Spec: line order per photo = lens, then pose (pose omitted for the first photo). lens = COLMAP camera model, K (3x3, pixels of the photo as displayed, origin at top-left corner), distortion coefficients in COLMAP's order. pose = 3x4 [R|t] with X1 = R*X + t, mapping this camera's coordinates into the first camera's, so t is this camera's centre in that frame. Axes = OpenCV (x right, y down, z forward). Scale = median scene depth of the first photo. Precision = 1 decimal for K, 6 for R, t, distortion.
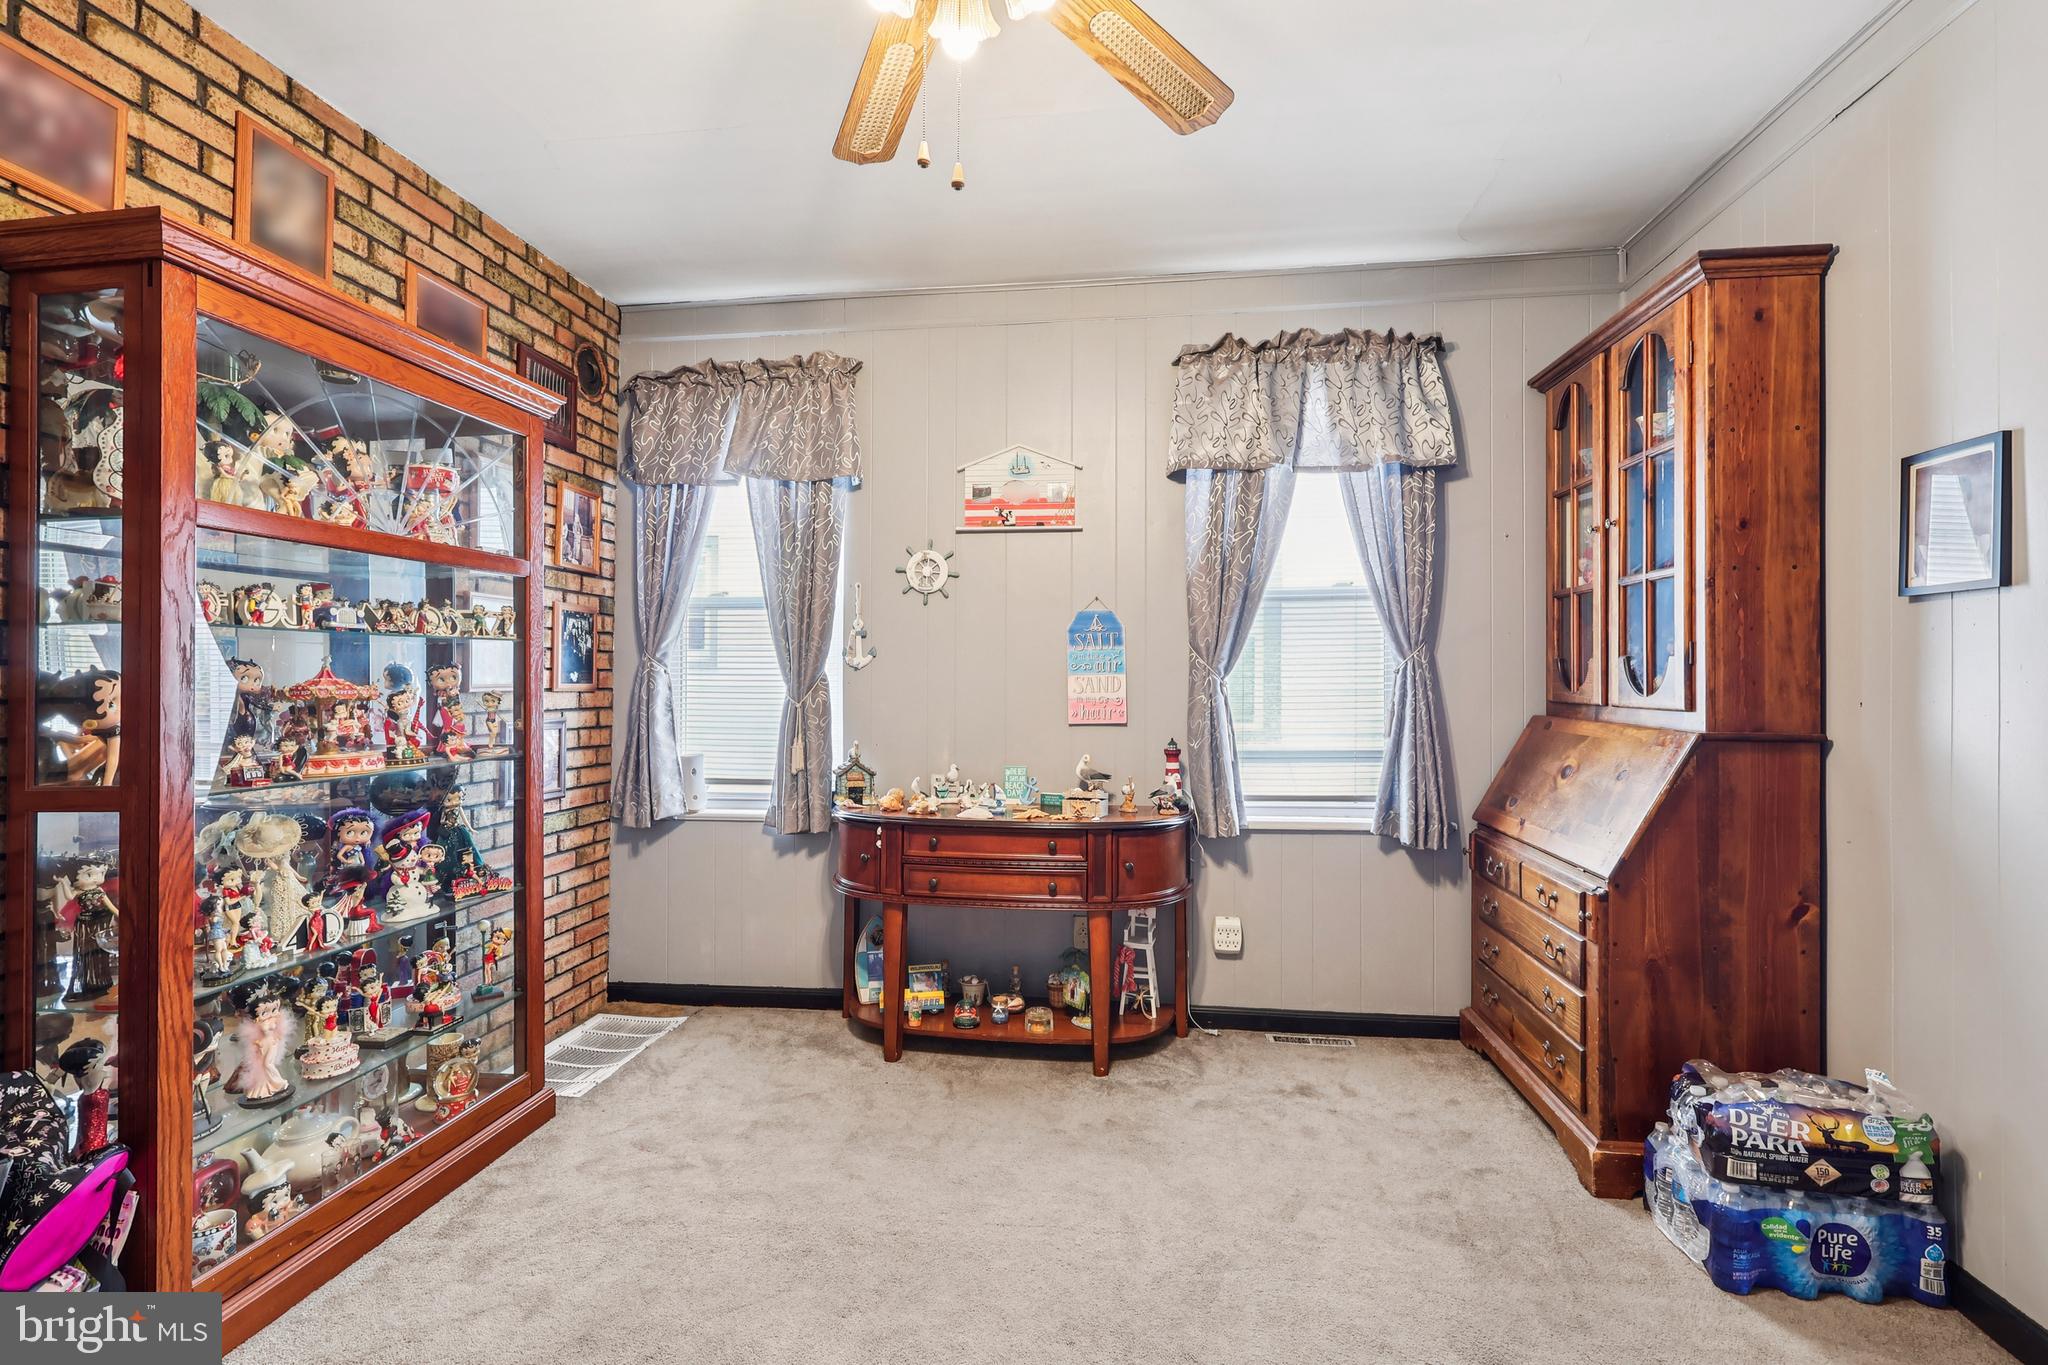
lens RADIAL K [[960.0, 0, 1017.0], [0, 960.0, 663.1], [0, 0, 1]] dist [-0.003350, -0.000470]
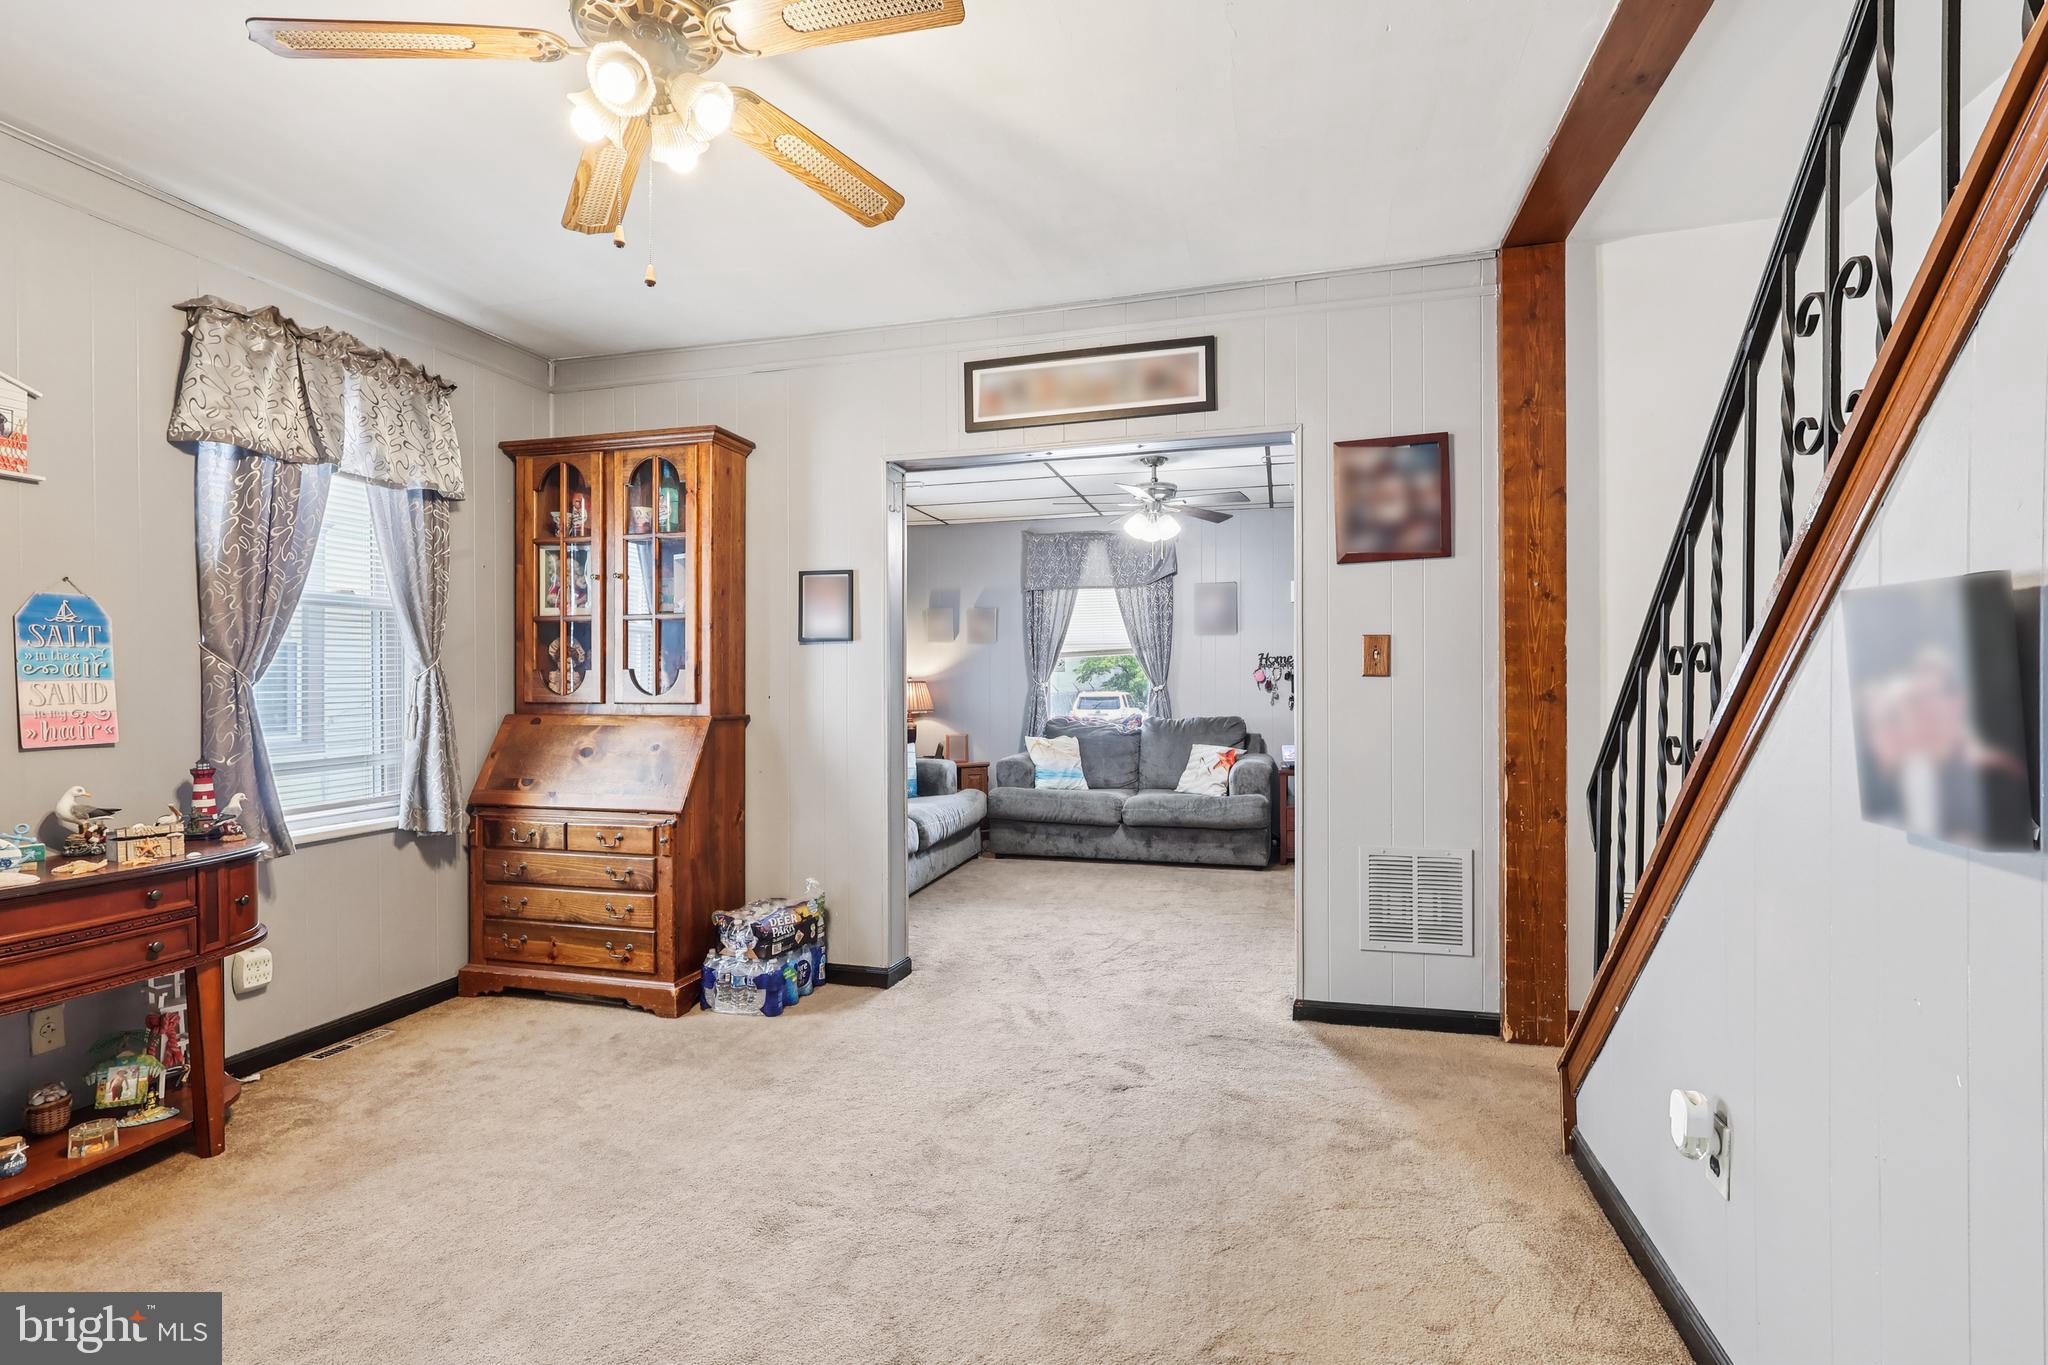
lens RADIAL K [[960.0, 0, 1023.2], [0, 960.0, 692.3], [0, 0, 1]] dist [-0.003350, -0.000470]
pose [[0.130230, -0.007440, 0.991456, -0.628608], [-0.009443, 0.999917, 0.008744, 0.008501], [-0.991439, -0.010501, 0.130149, 0.181662]]
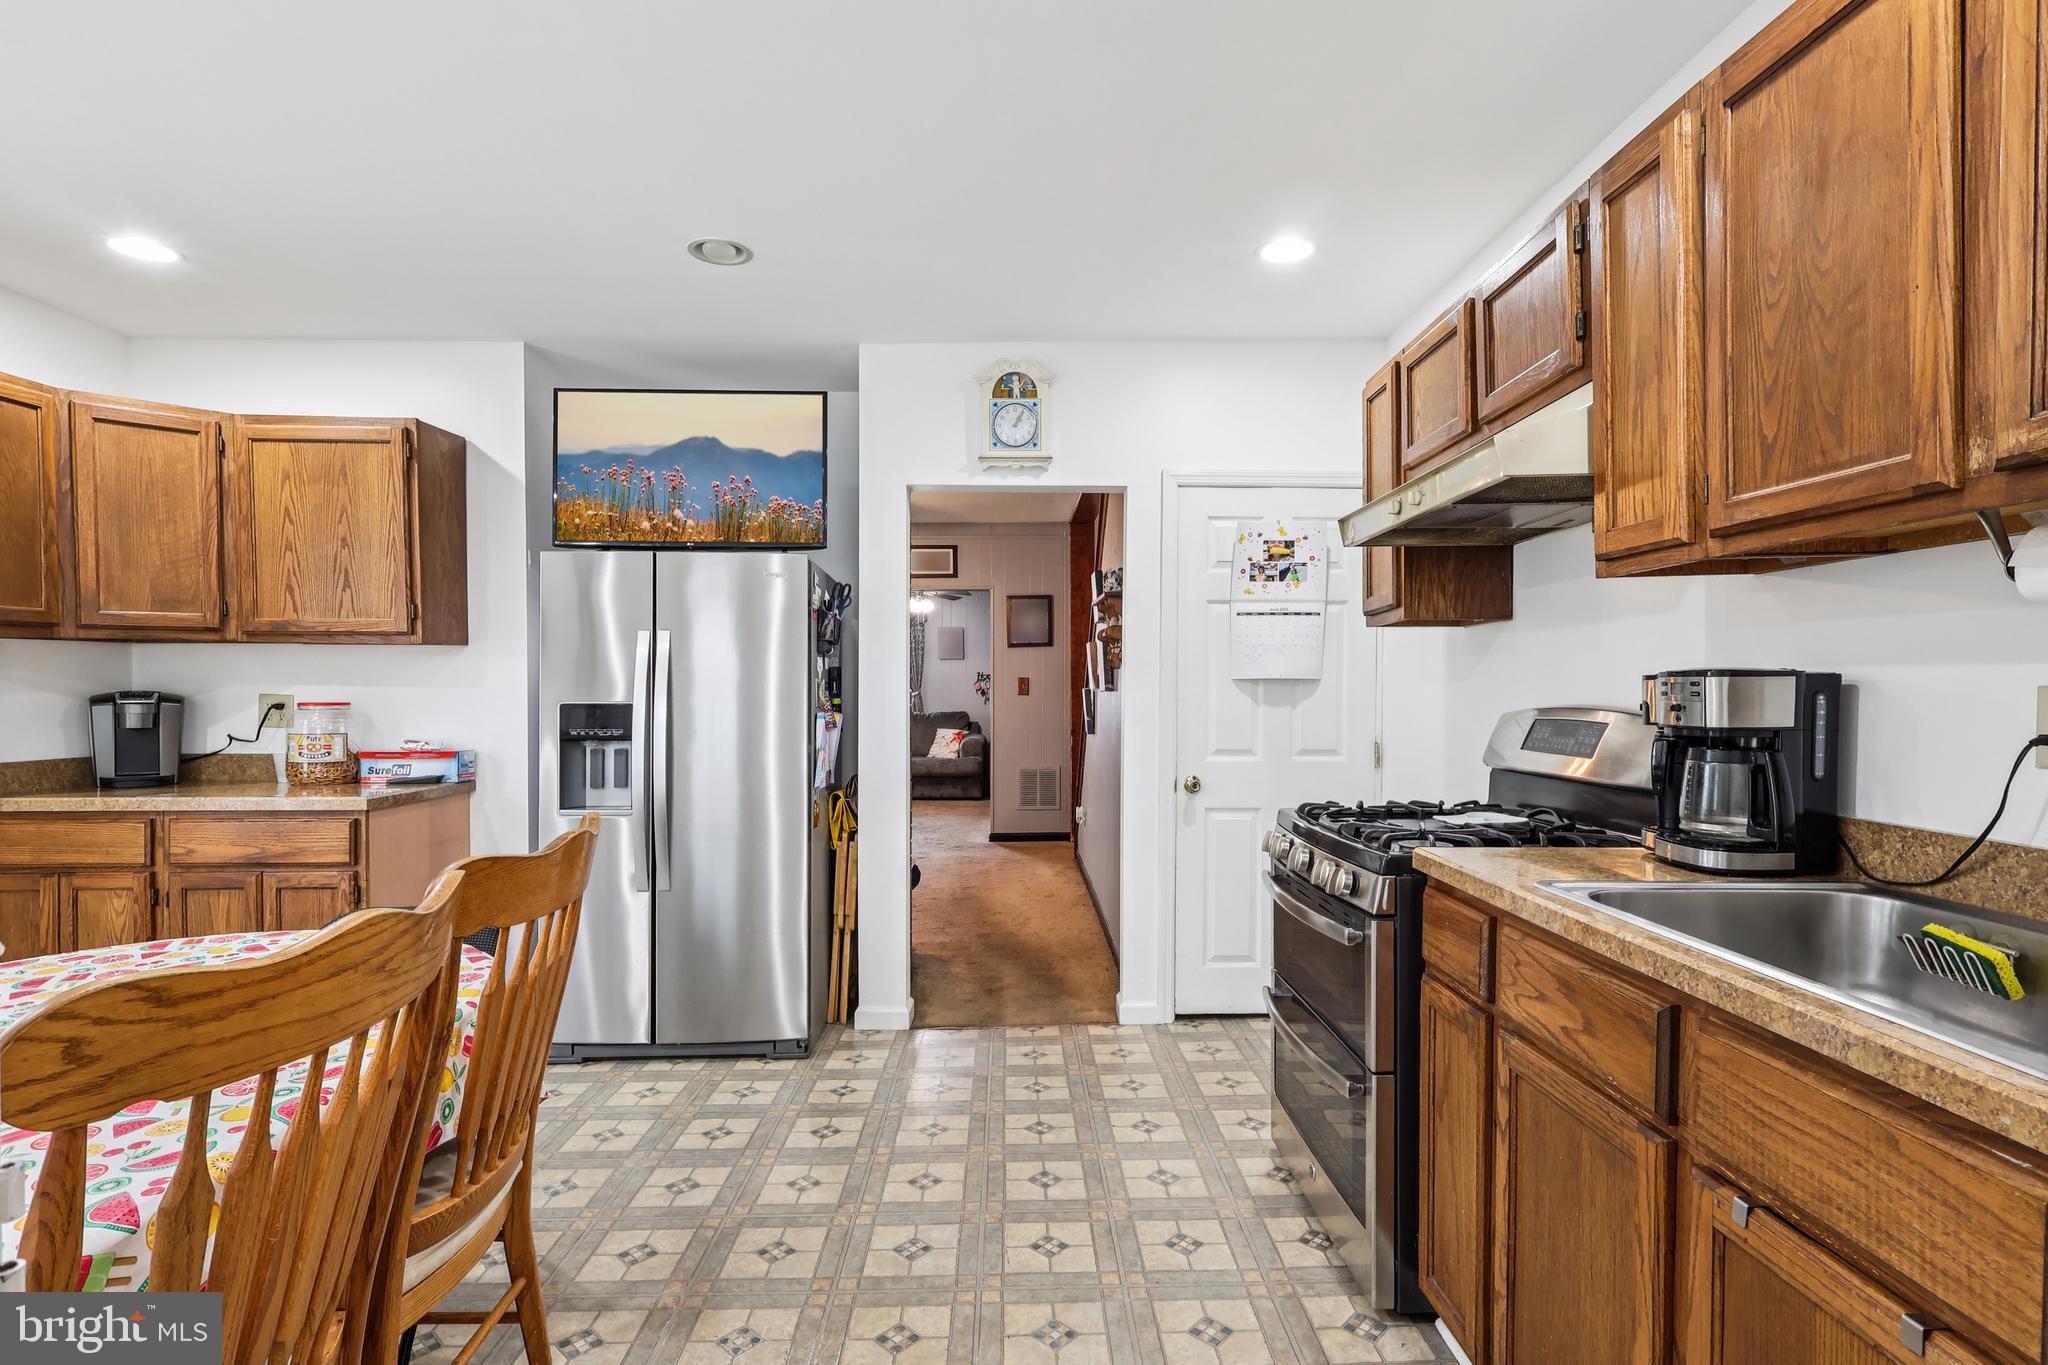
lens RADIAL K [[1056.6, 0, 1027.0], [0, 1056.6, 683.8], [0, 0, 1]] dist [0.002163, 0.000188]
pose [[-0.152185, -0.008428, 0.988316, -2.304870], [-0.015048, 0.999867, 0.006209, -0.051951], [-0.988238, -0.013927, -0.152291, 0.349951]]
